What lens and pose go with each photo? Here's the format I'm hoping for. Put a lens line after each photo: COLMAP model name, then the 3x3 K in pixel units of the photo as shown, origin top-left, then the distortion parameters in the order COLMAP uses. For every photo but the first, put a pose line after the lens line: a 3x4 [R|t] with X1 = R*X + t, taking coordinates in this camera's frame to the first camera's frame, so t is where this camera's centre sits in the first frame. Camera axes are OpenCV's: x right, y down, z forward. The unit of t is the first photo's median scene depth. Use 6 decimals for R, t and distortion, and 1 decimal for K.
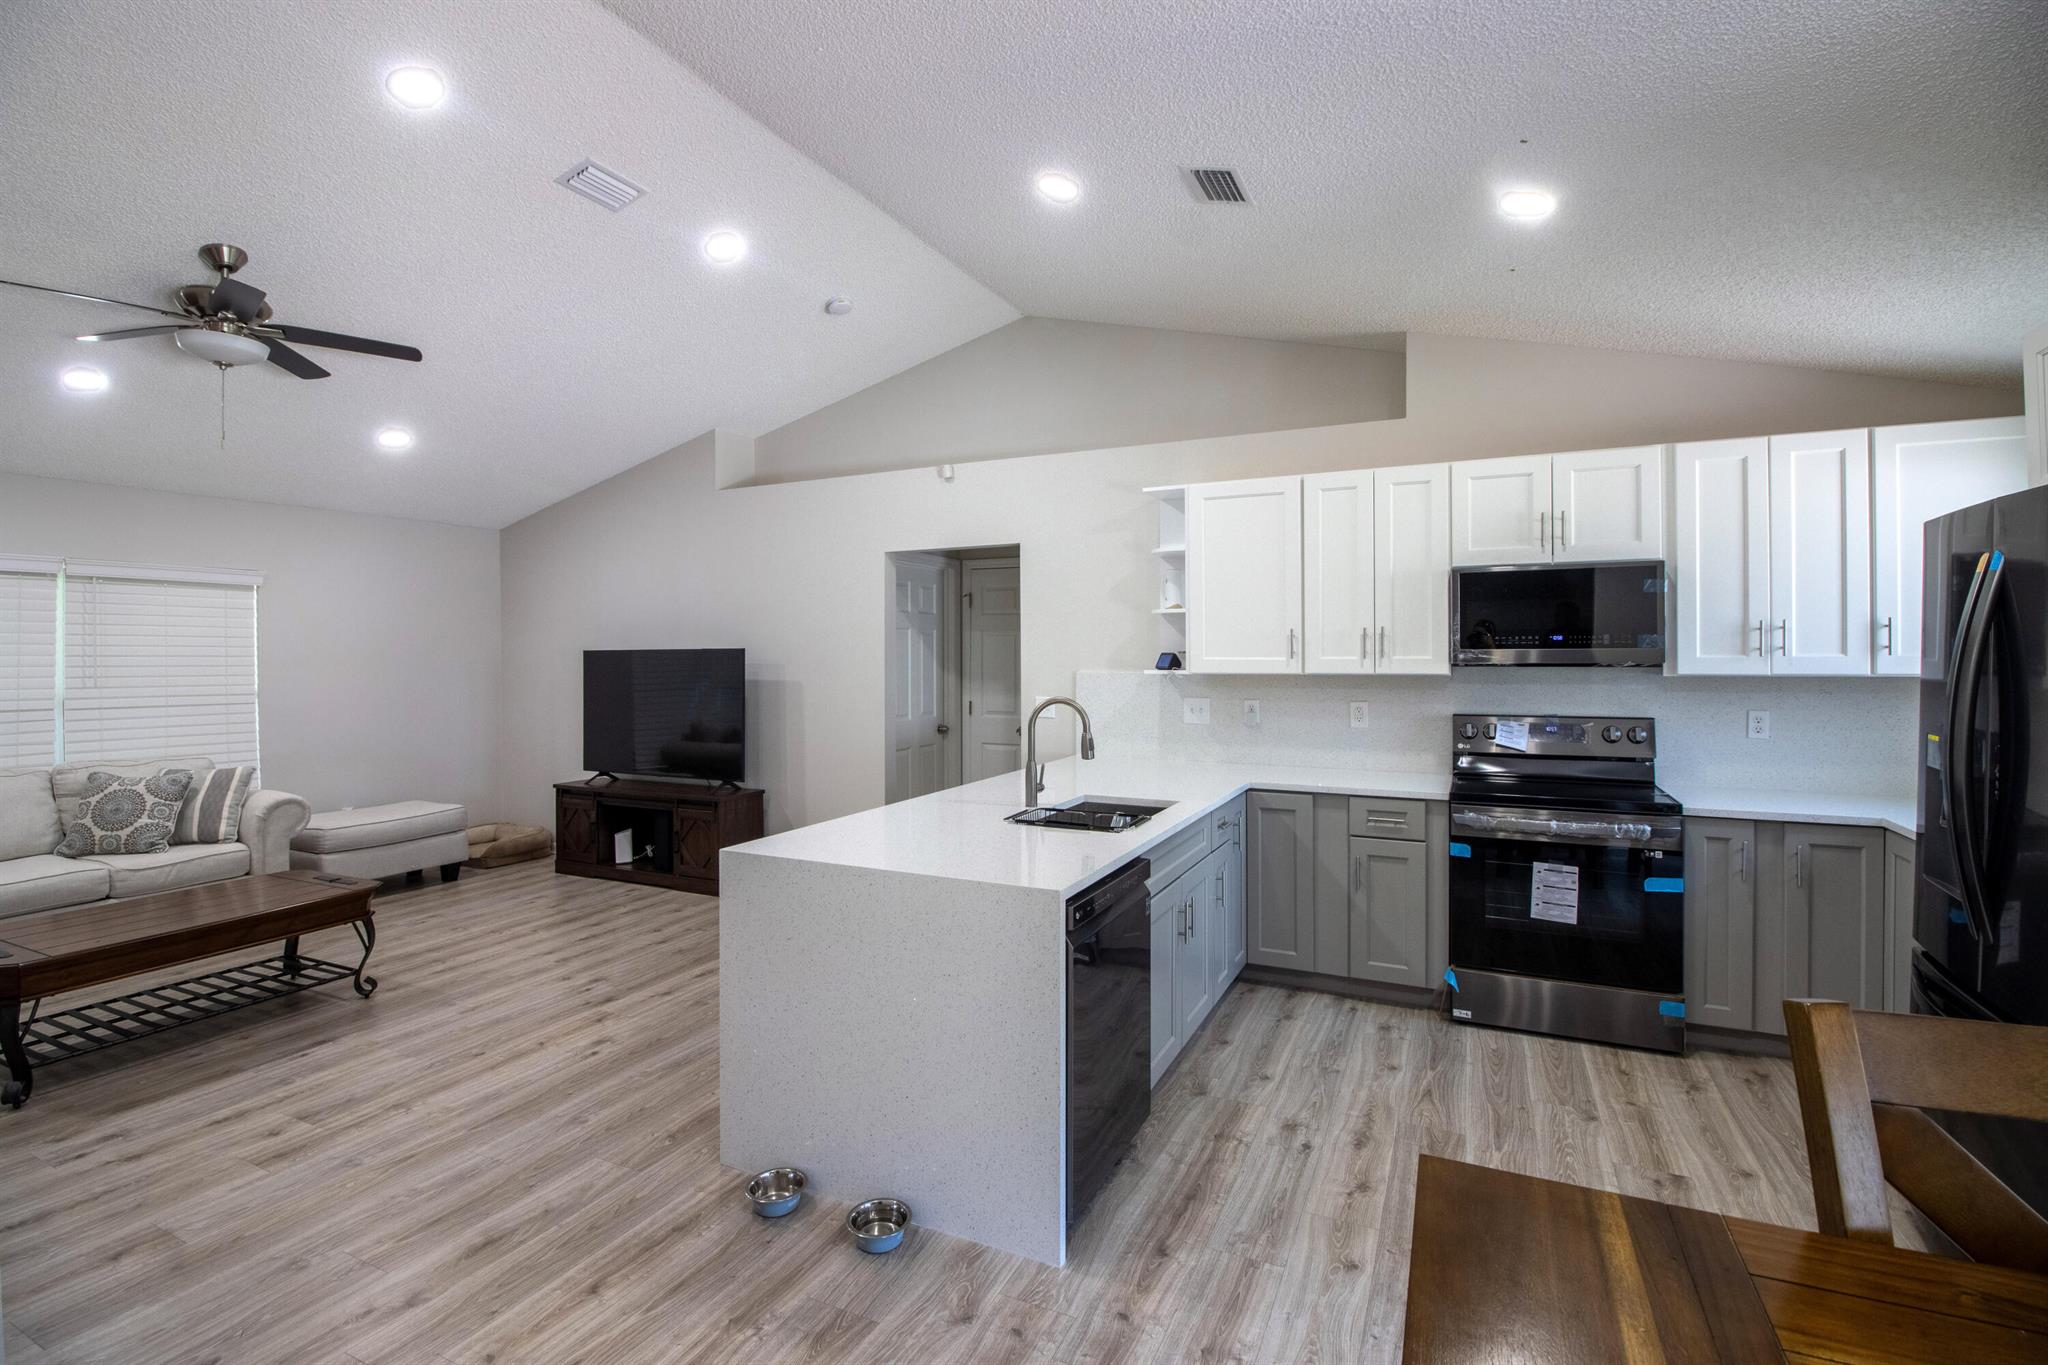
lens RADIAL K [[940.7, 0, 986.9], [0, 940.7, 653.9], [0, 0, 1]] dist [-0.003290, -0.012278]
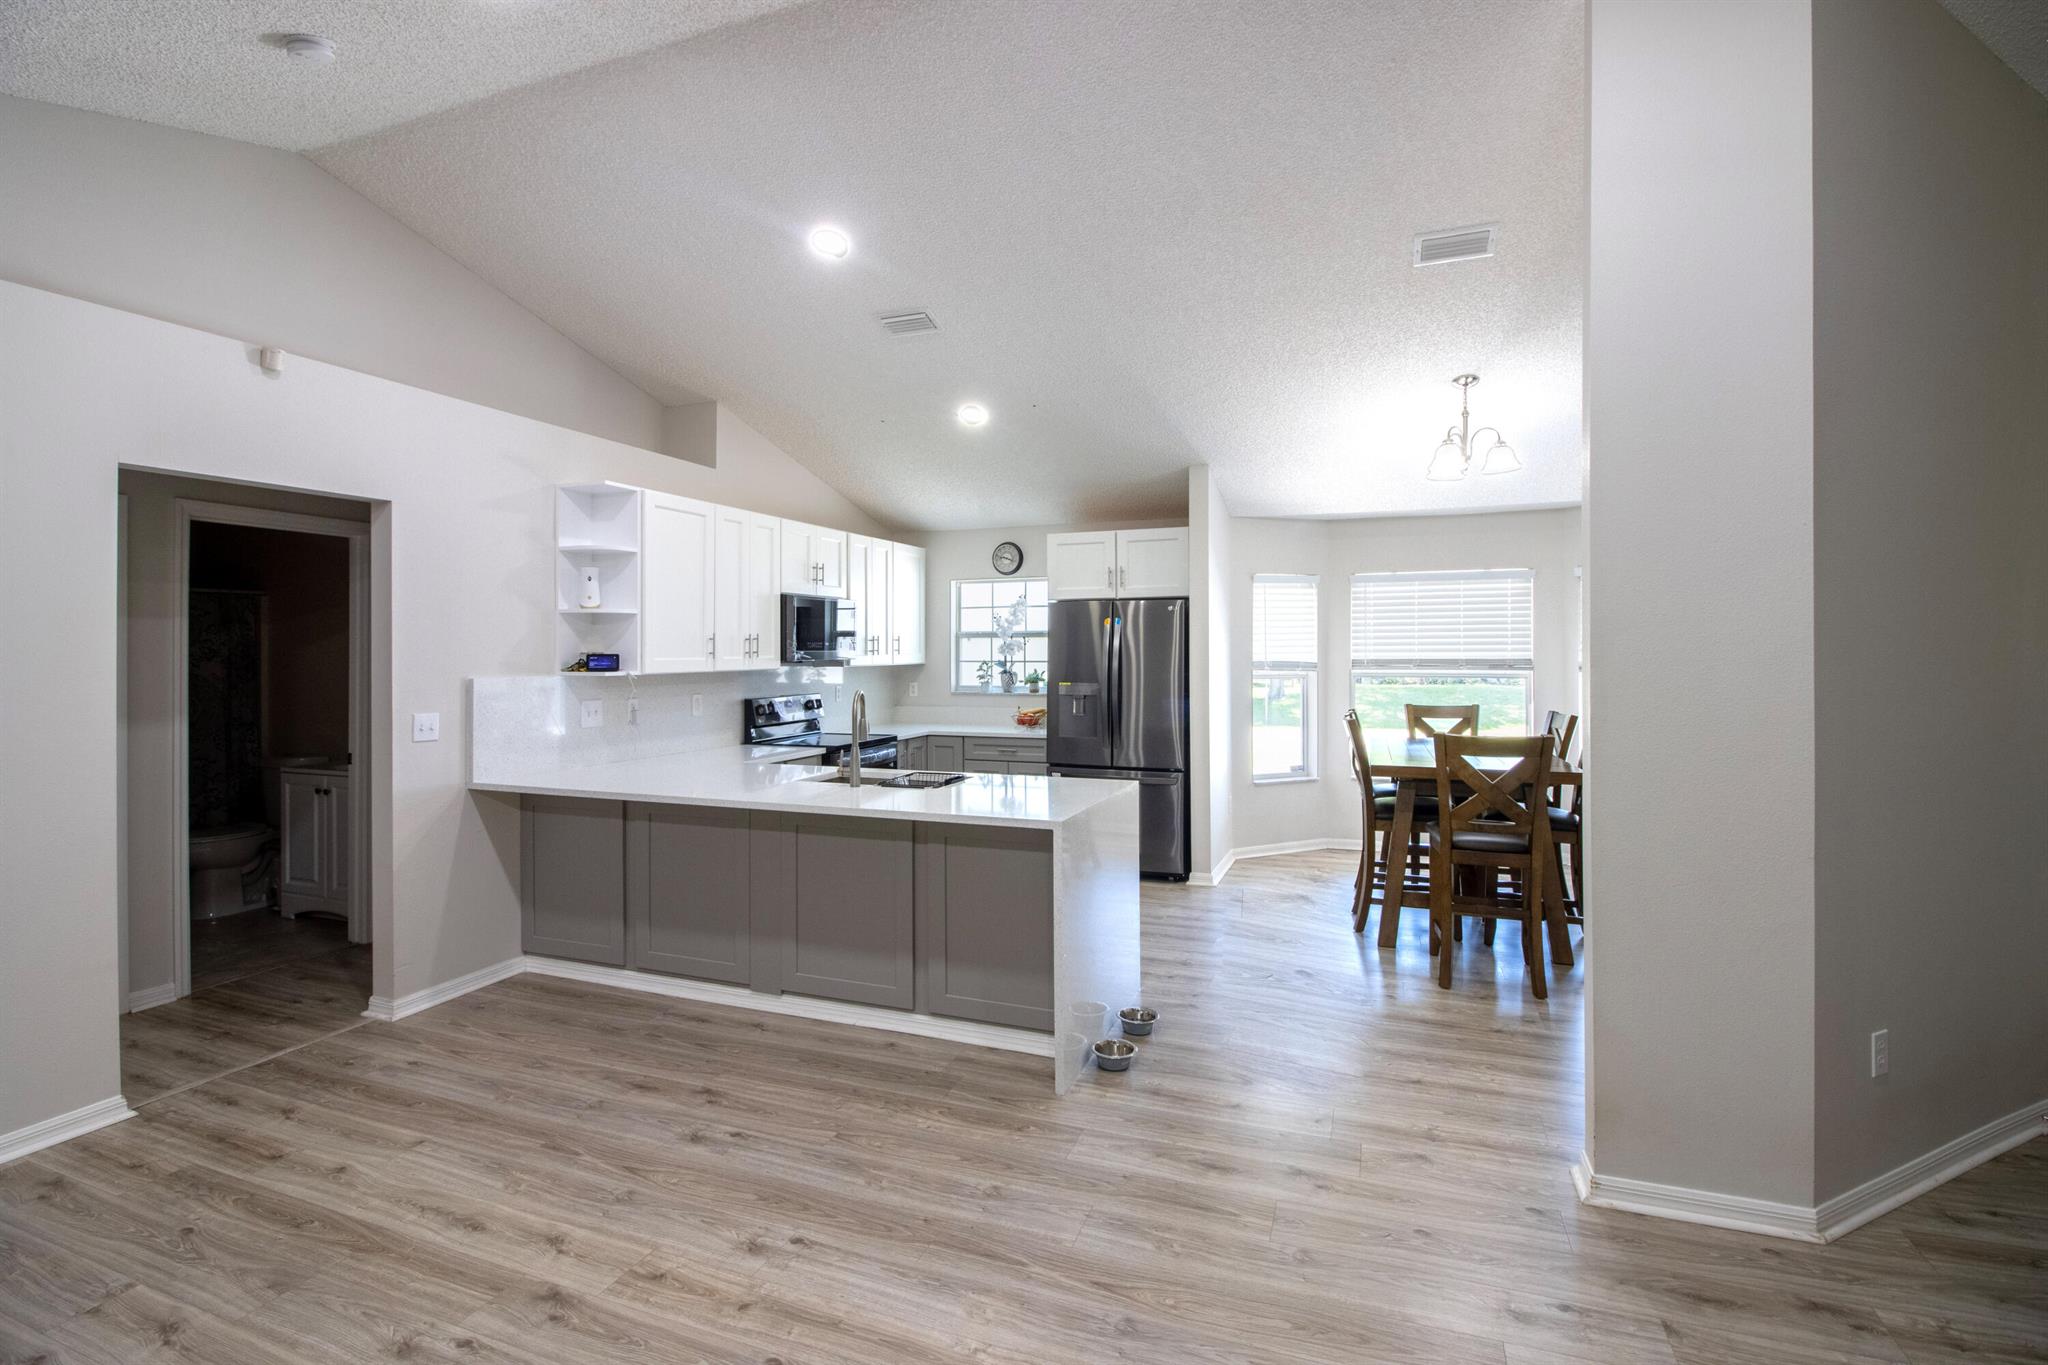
lens RADIAL K [[965.1, 0, 1034.0], [0, 965.1, 650.9], [0, 0, 1]] dist [-0.000927, -0.014739]
pose [[-0.113243, 0.004495, 0.993557, -0.842172], [0.005068, 0.999979, -0.003946, 0.002129], [-0.993554, 0.004588, -0.113263, 0.675238]]
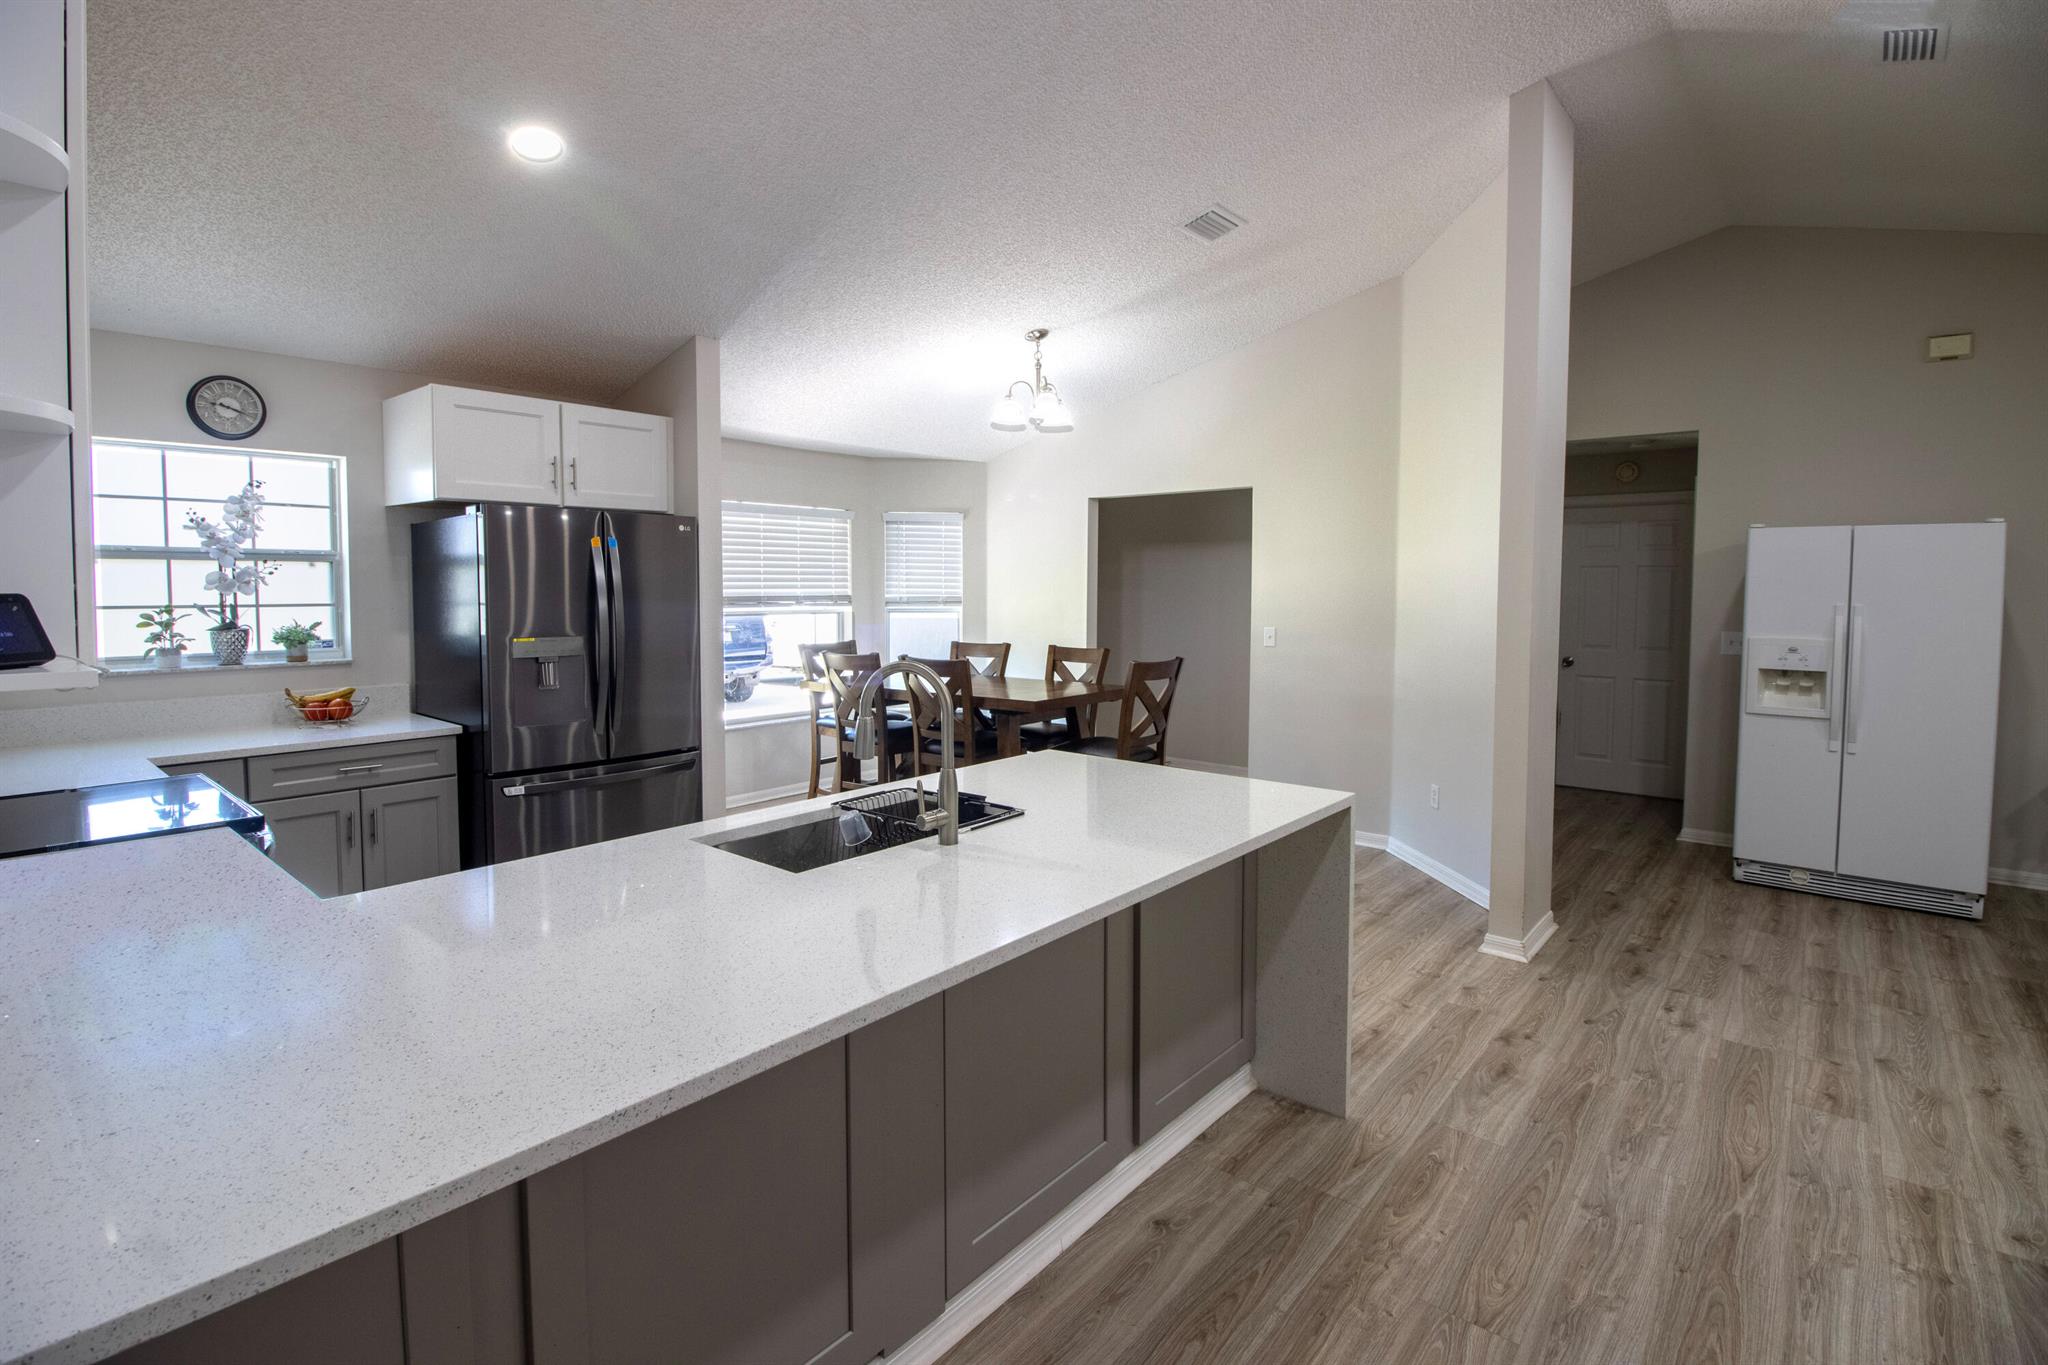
lens RADIAL K [[932.2, 0, 1002.0], [0, 932.2, 630.1], [0, 0, 1]] dist [-0.001926, -0.010038]
pose [[-0.969826, -0.008354, 0.243655, -0.095157], [0.003338, 0.998864, 0.047536, -0.002080], [-0.243776, 0.046915, -0.968696, 1.153947]]
